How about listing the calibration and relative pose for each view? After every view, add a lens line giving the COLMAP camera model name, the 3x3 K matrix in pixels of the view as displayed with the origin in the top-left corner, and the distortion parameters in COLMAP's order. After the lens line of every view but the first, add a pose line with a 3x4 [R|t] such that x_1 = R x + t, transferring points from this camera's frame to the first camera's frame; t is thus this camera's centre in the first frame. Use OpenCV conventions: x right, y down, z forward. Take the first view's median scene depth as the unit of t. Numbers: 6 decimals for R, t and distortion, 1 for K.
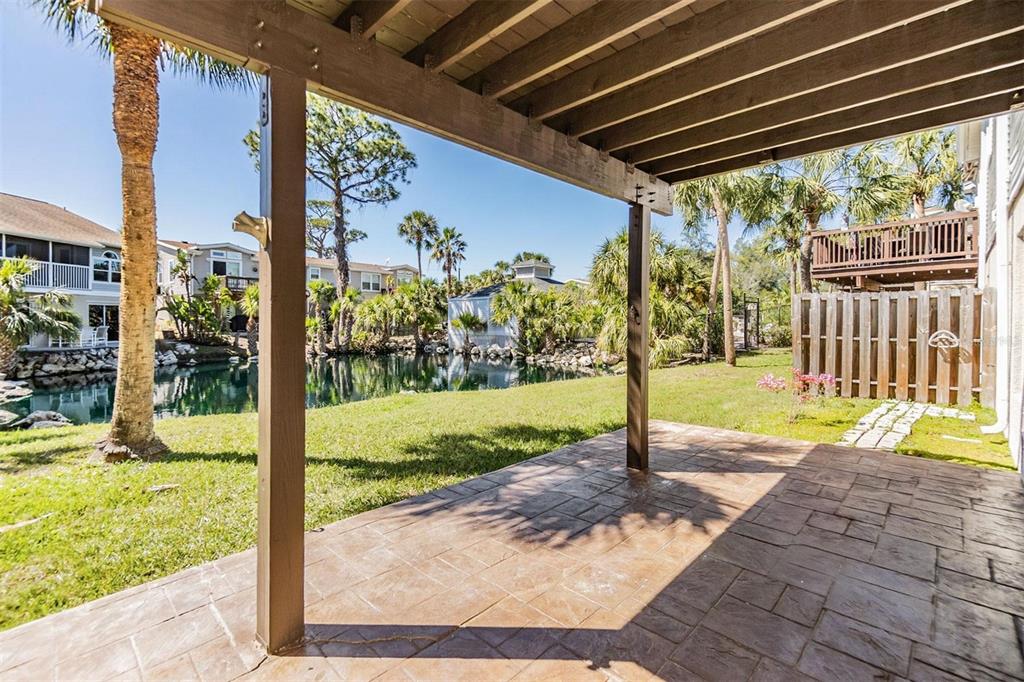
lens RADIAL K [[451.0, 0, 508.0], [0, 451.0, 329.6], [0, 0, 1]] dist [-0.008207, 0.000729]
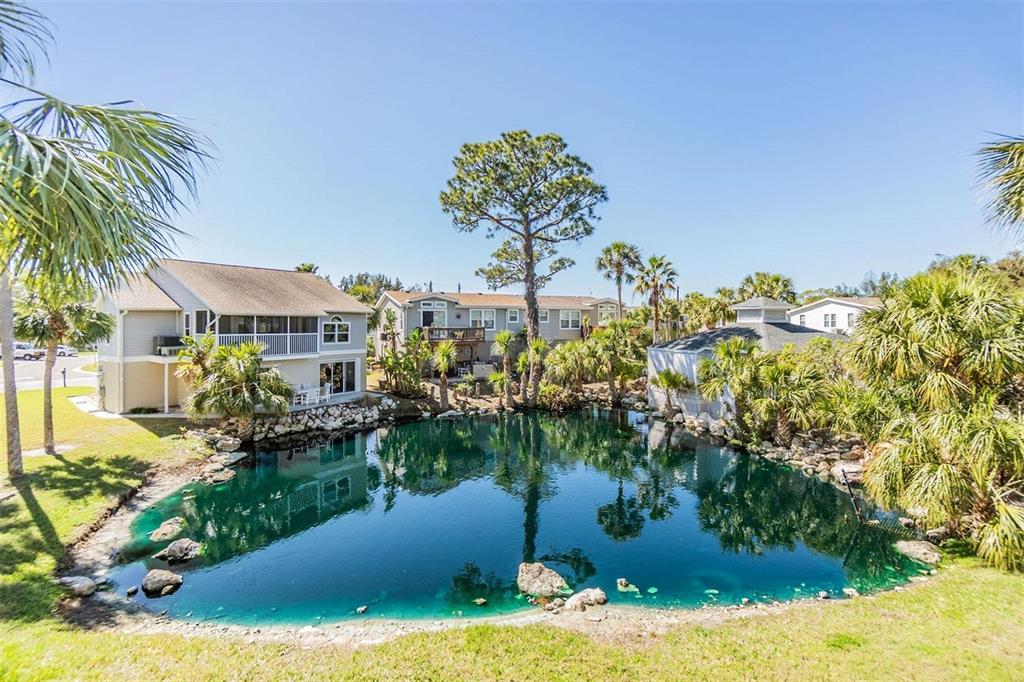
lens RADIAL K [[451.0, 0, 508.0], [0, 451.0, 329.6], [0, 0, 1]] dist [-0.008207, 0.000729]
pose [[0.883586, -0.004424, -0.468248, 0.033585], [-0.004391, 0.999833, -0.017733, -0.090461], [0.468248, 0.017725, 0.883419, 0.136624]]
